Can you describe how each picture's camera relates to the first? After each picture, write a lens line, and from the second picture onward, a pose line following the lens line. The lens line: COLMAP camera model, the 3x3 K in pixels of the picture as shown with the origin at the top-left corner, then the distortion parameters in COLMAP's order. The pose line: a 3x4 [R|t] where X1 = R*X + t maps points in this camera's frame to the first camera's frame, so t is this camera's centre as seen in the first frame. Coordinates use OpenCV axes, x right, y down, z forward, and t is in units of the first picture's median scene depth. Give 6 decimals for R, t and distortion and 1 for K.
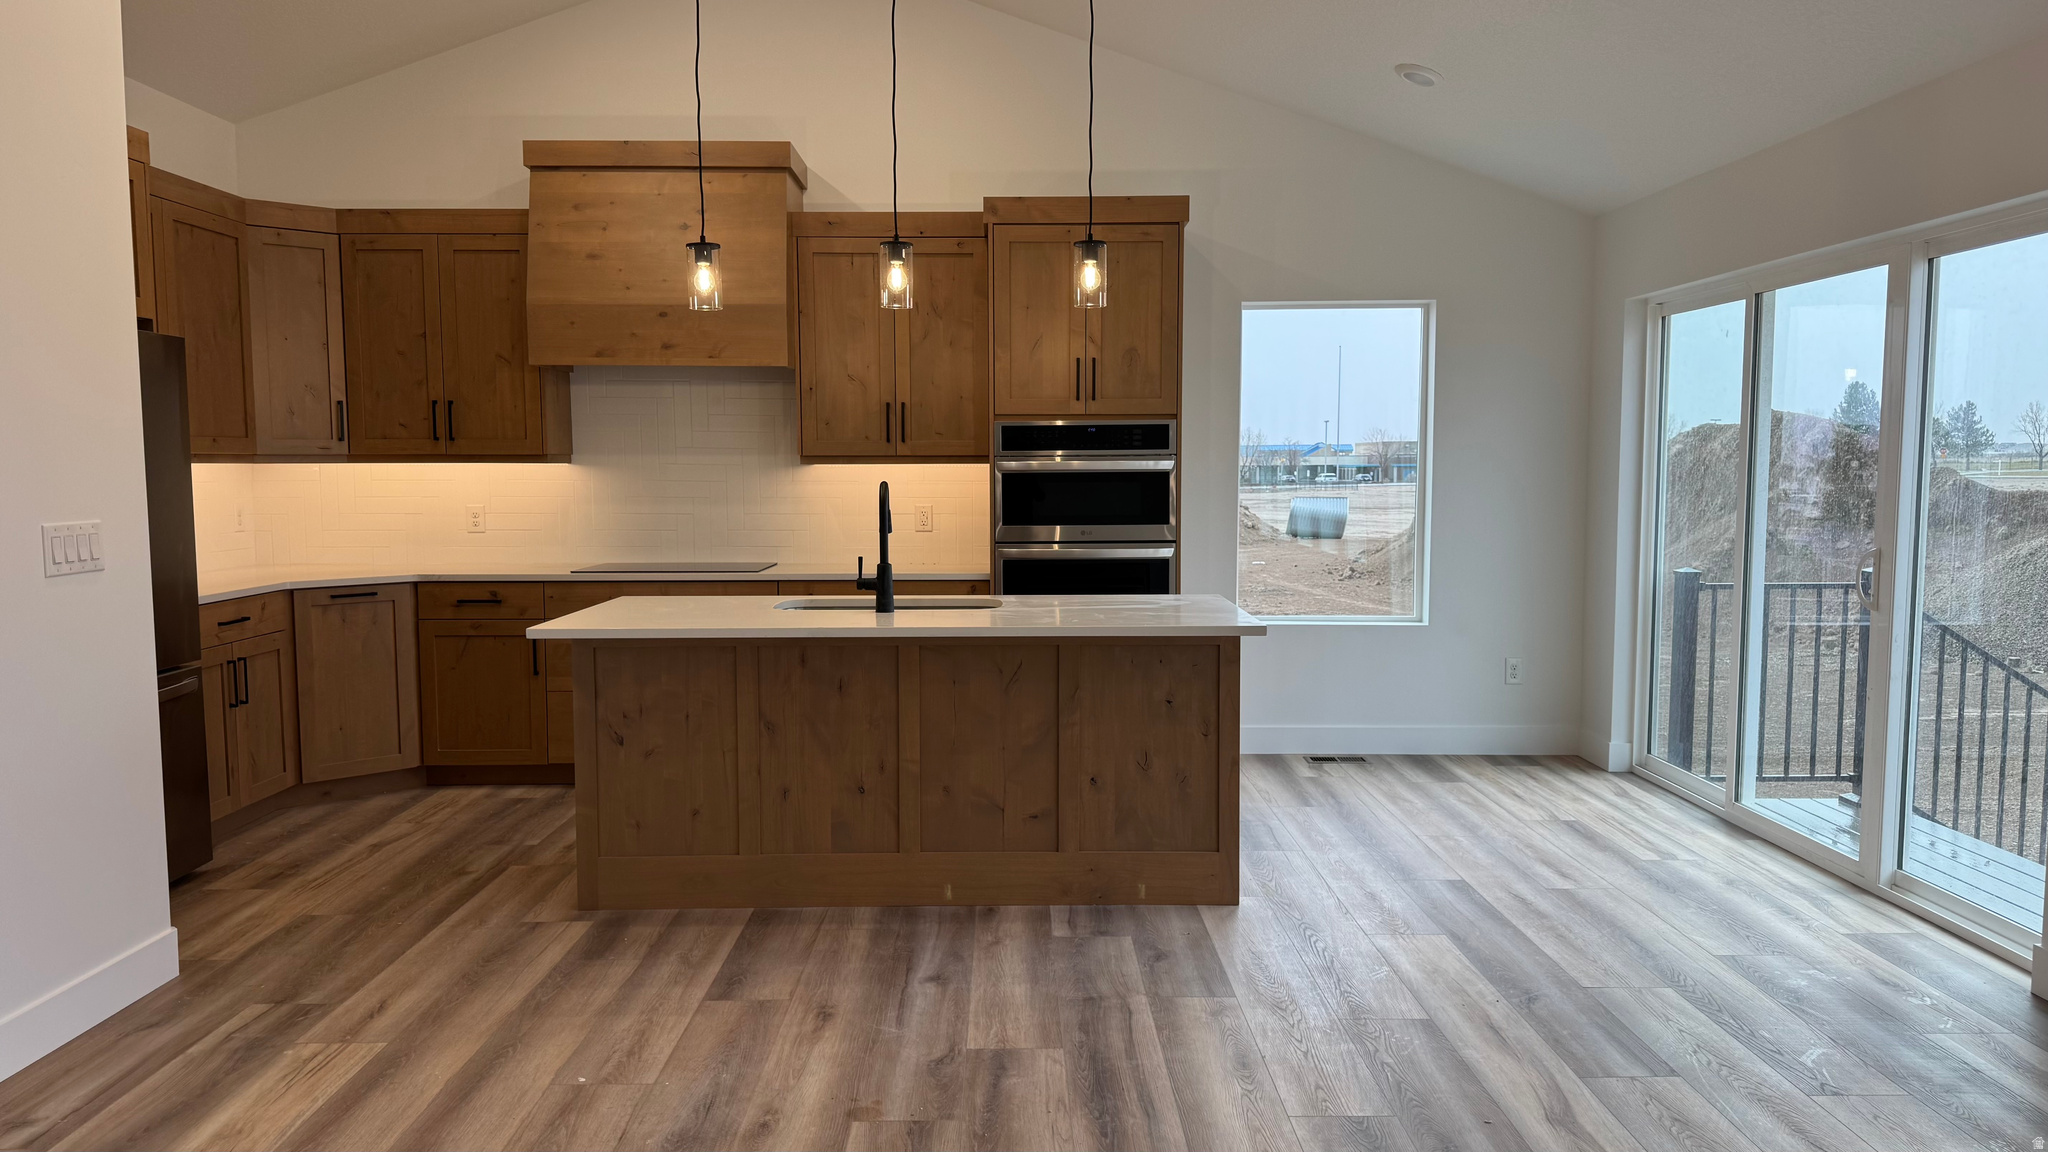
lens RADIAL K [[1430.0, 0, 1041.9], [0, 1430.0, 580.1], [0, 0, 1]] dist [0.089319, -0.178119]
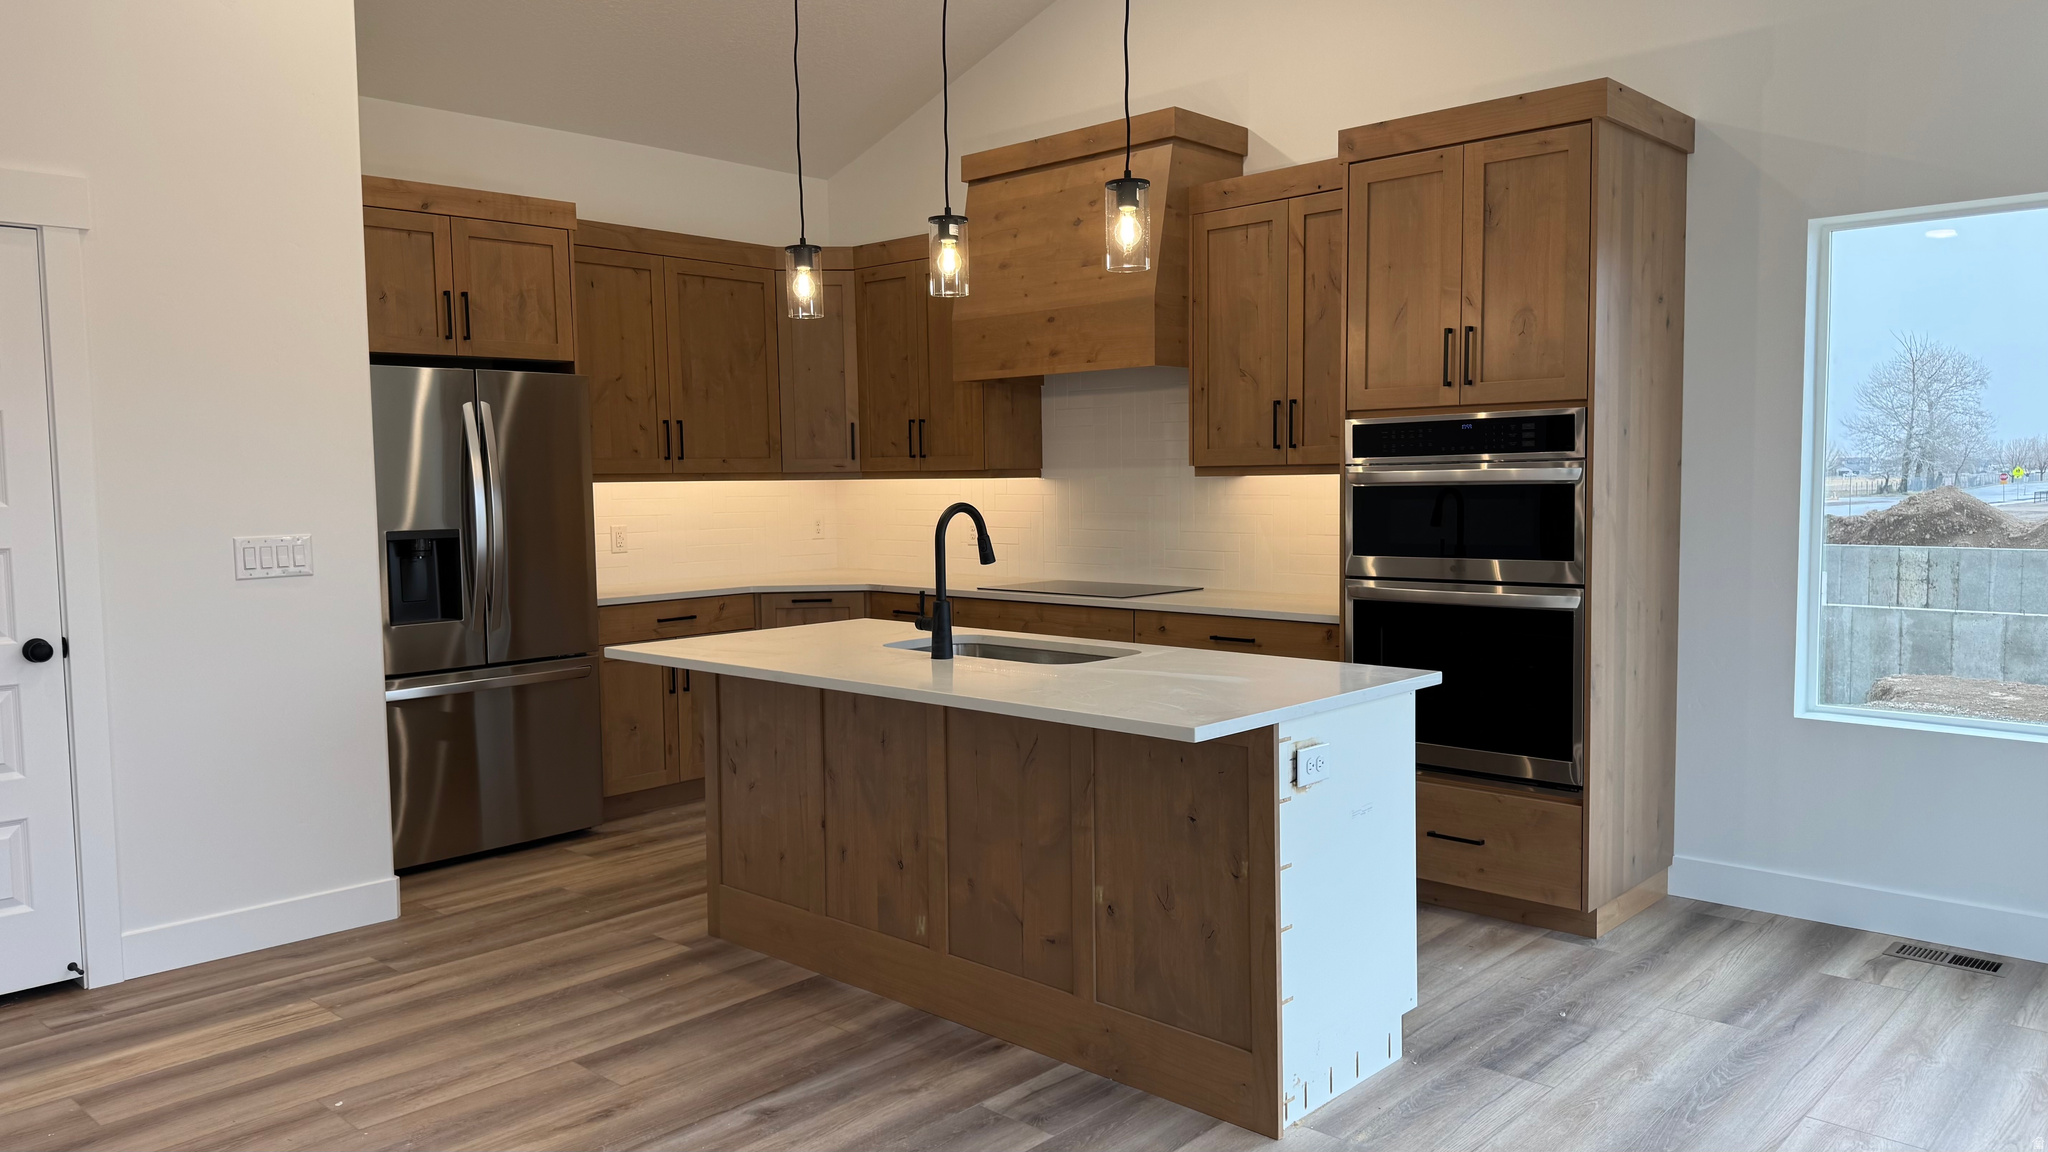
lens RADIAL K [[1435.6, 0, 1030.9], [0, 1435.6, 566.2], [0, 0, 1]] dist [0.098529, -0.171735]
pose [[0.717983, 0.036887, -0.695083, 0.487774], [-0.043476, 0.999022, 0.008108, -0.038992], [0.694702, 0.024398, 0.718884, 0.406739]]
